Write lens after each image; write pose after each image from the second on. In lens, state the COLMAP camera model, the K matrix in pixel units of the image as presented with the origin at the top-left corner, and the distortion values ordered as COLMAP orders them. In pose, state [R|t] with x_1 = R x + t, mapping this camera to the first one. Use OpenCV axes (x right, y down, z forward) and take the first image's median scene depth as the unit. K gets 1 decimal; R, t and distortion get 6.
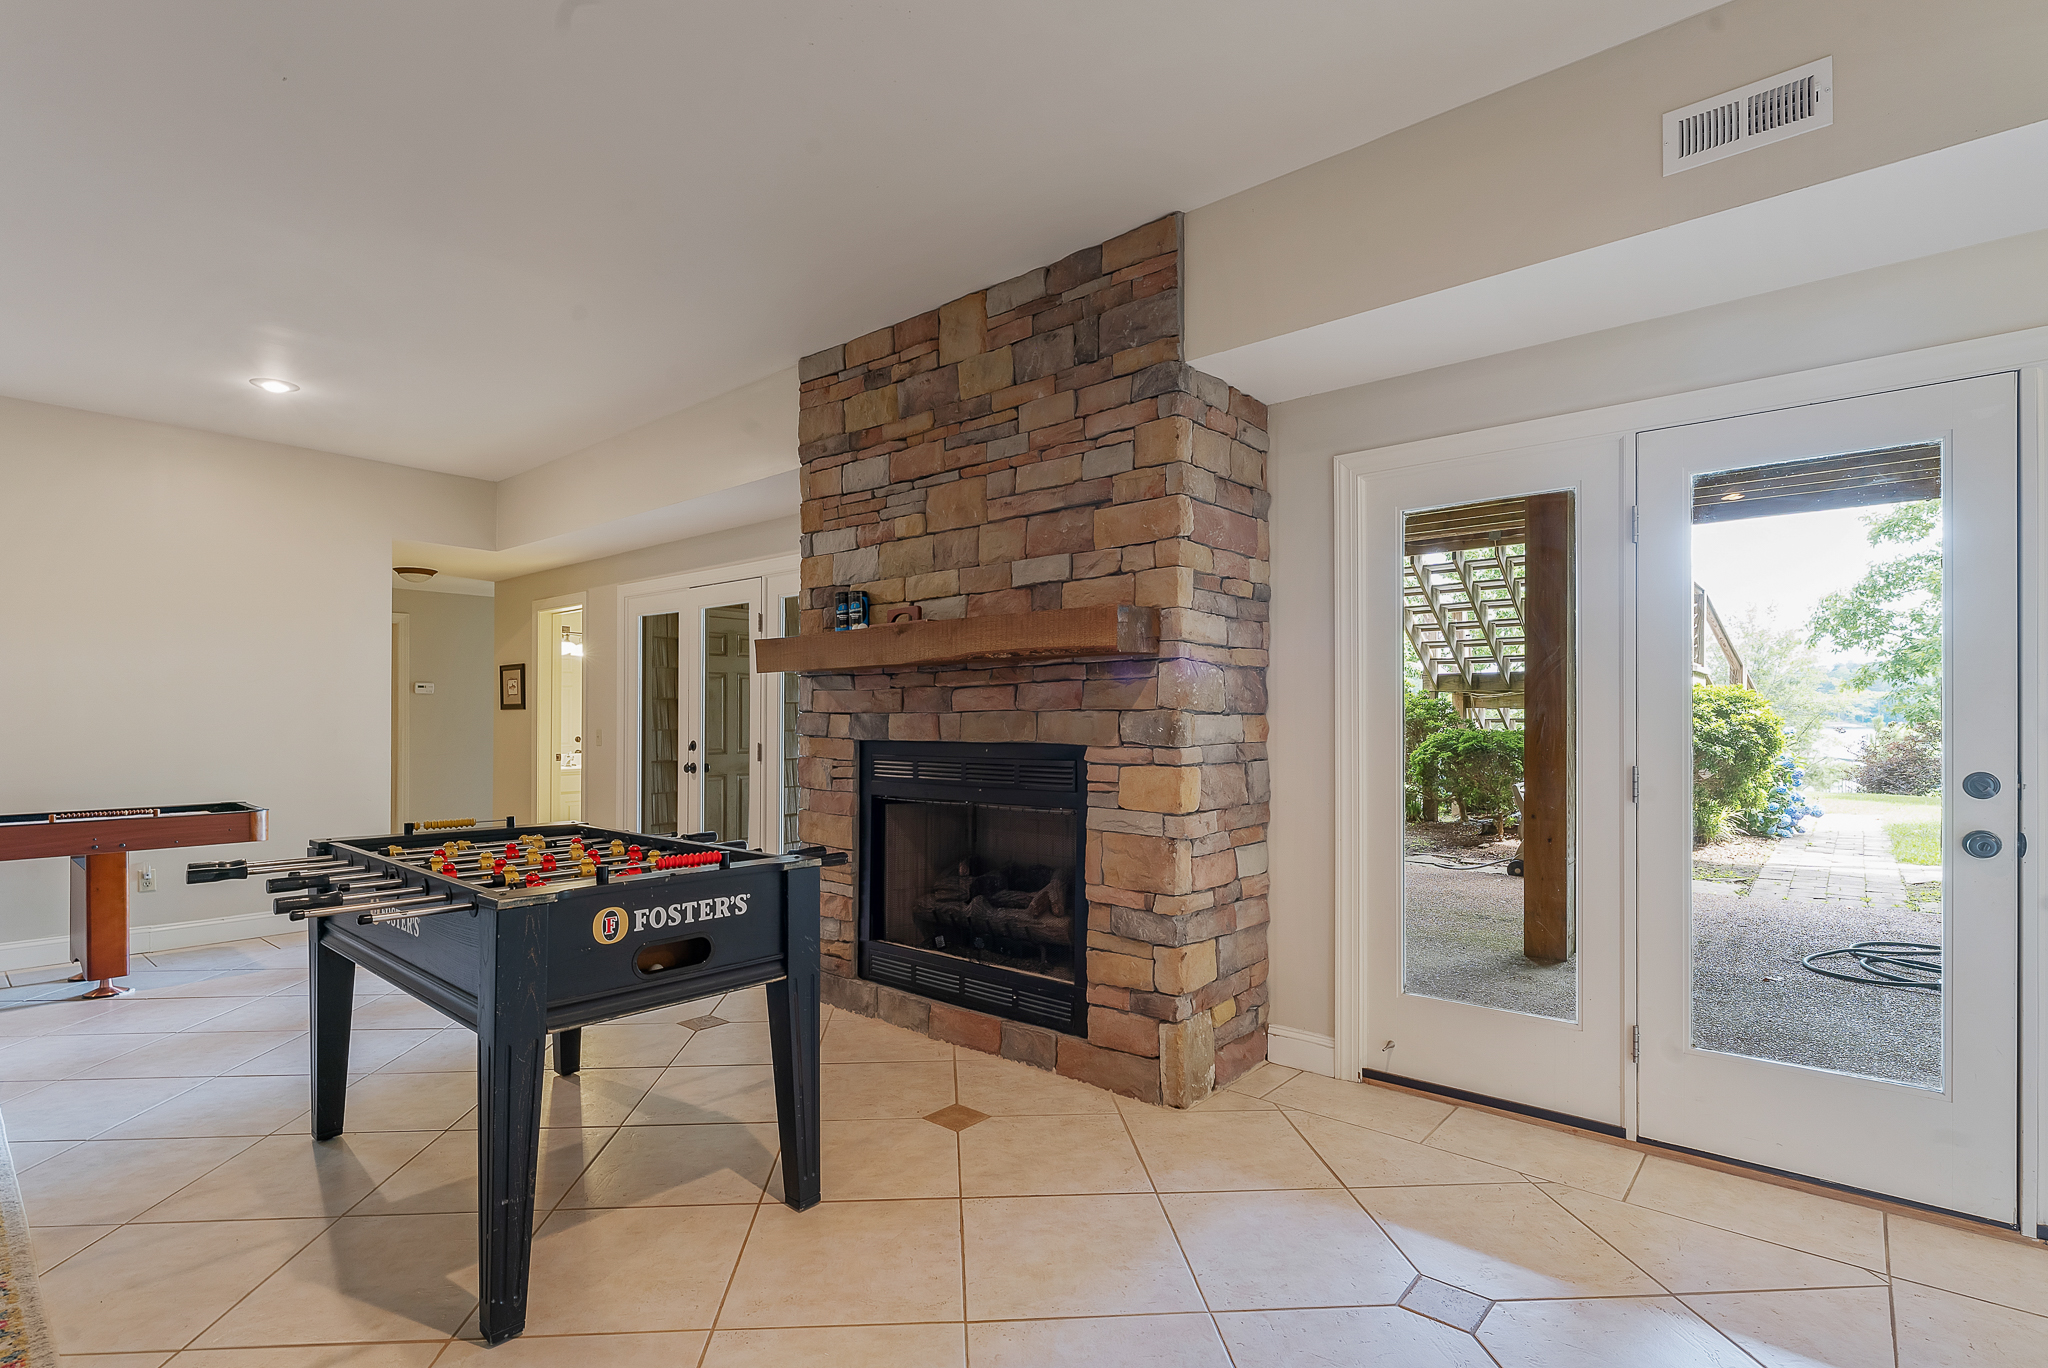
lens RADIAL K [[945.3, 0, 1056.4], [0, 945.3, 720.0], [0, 0, 1]] dist [-0.006053, -0.000133]
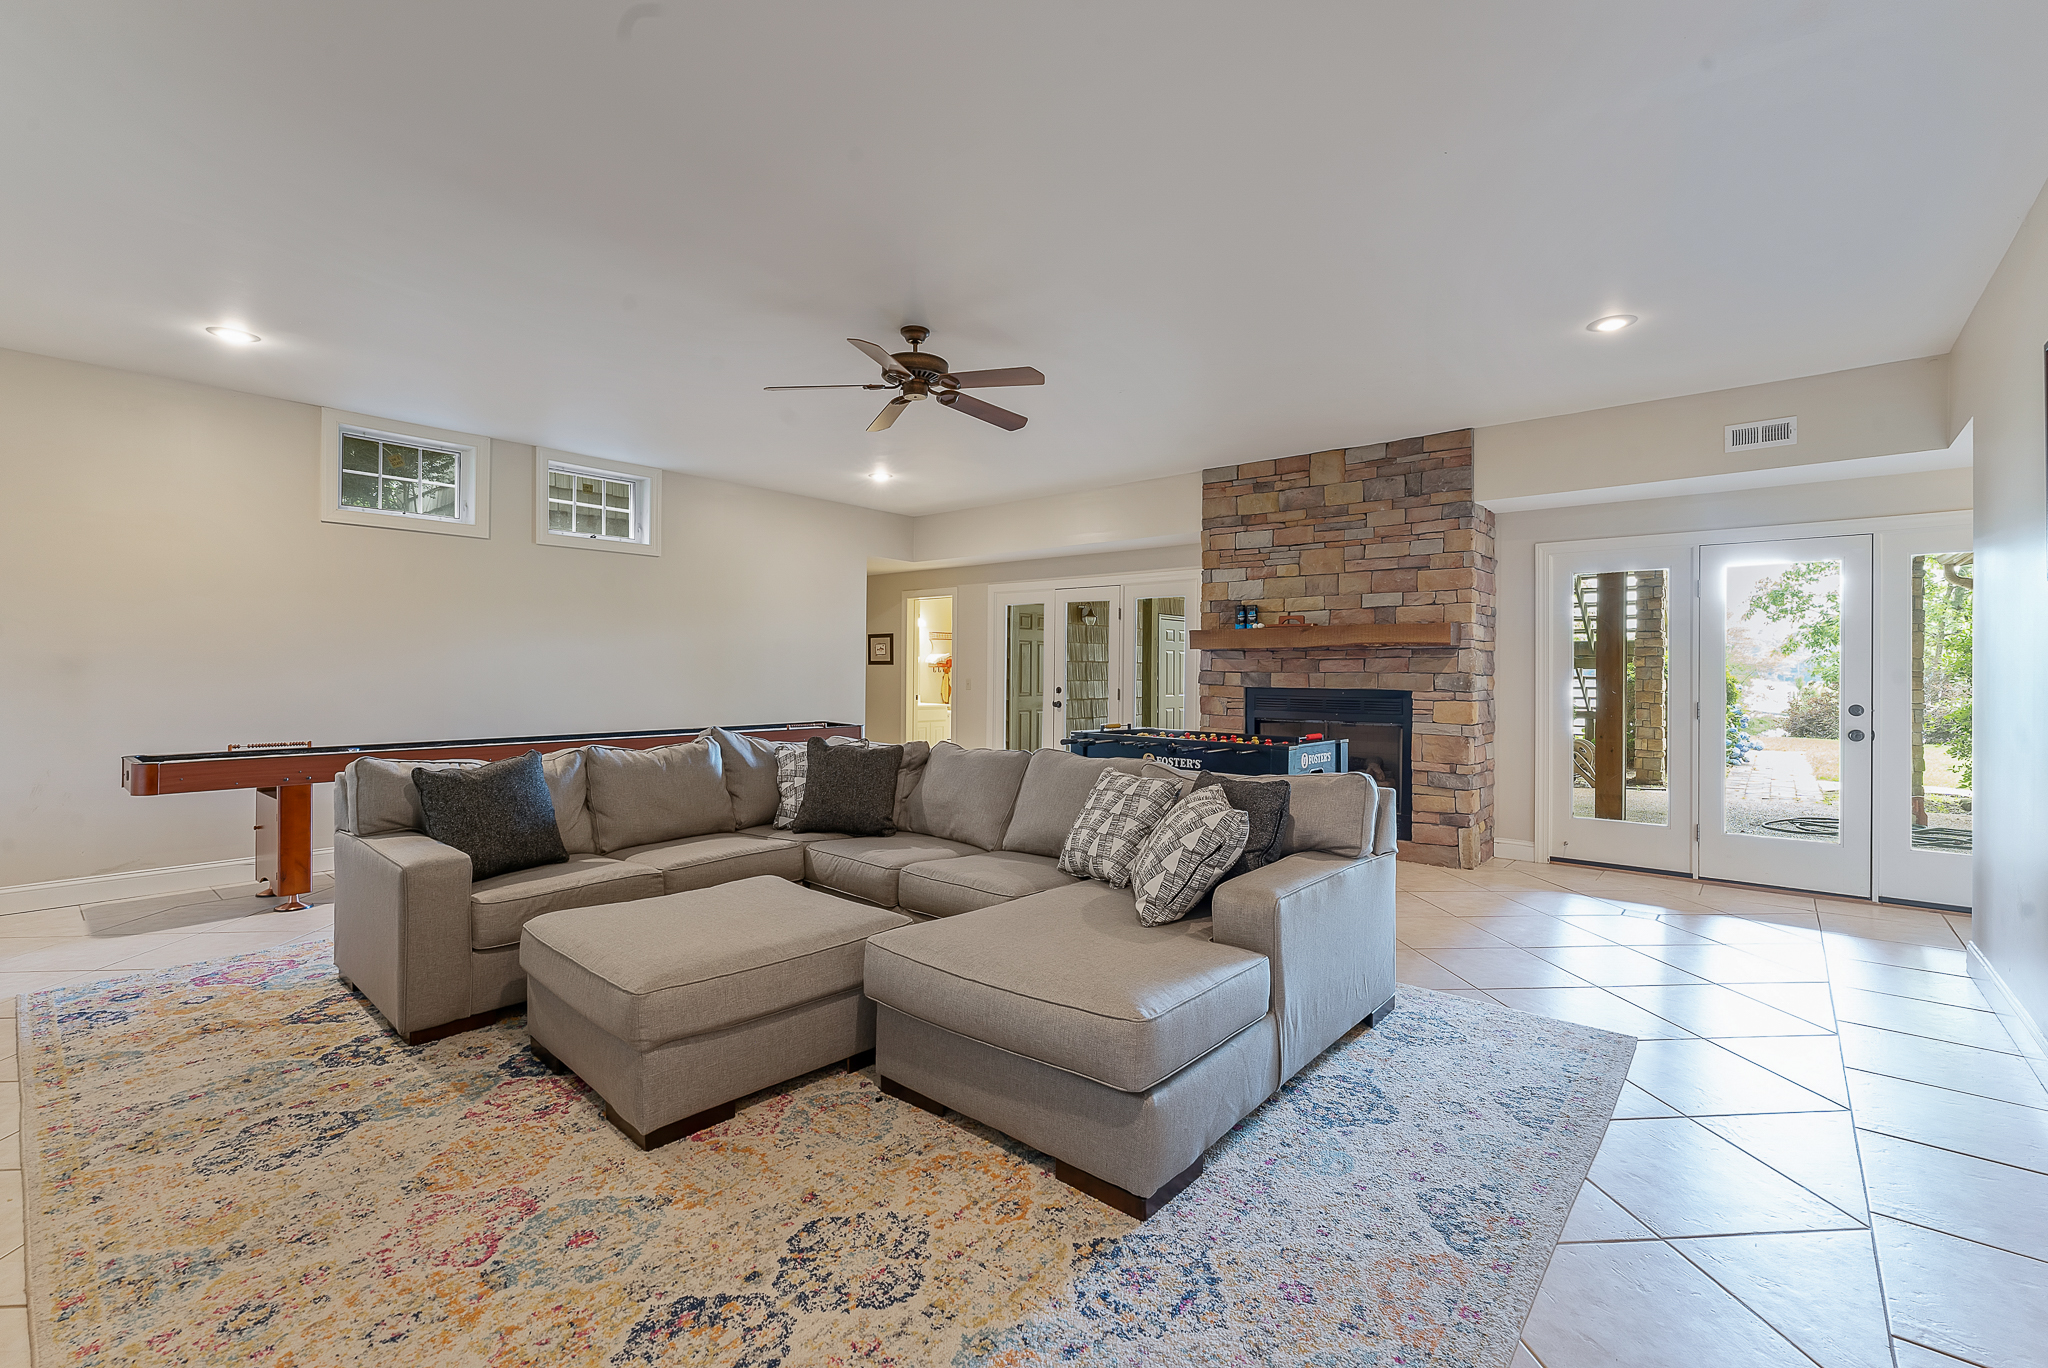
lens RADIAL K [[926.3, 0, 1020.3], [0, 926.3, 668.2], [0, 0, 1]] dist [0.000185, -0.000901]
pose [[0.999748, 0.008312, 0.020832, -0.680858], [-0.008218, 0.999956, -0.004584, -0.003565], [-0.020869, 0.004412, 0.999772, -0.751071]]
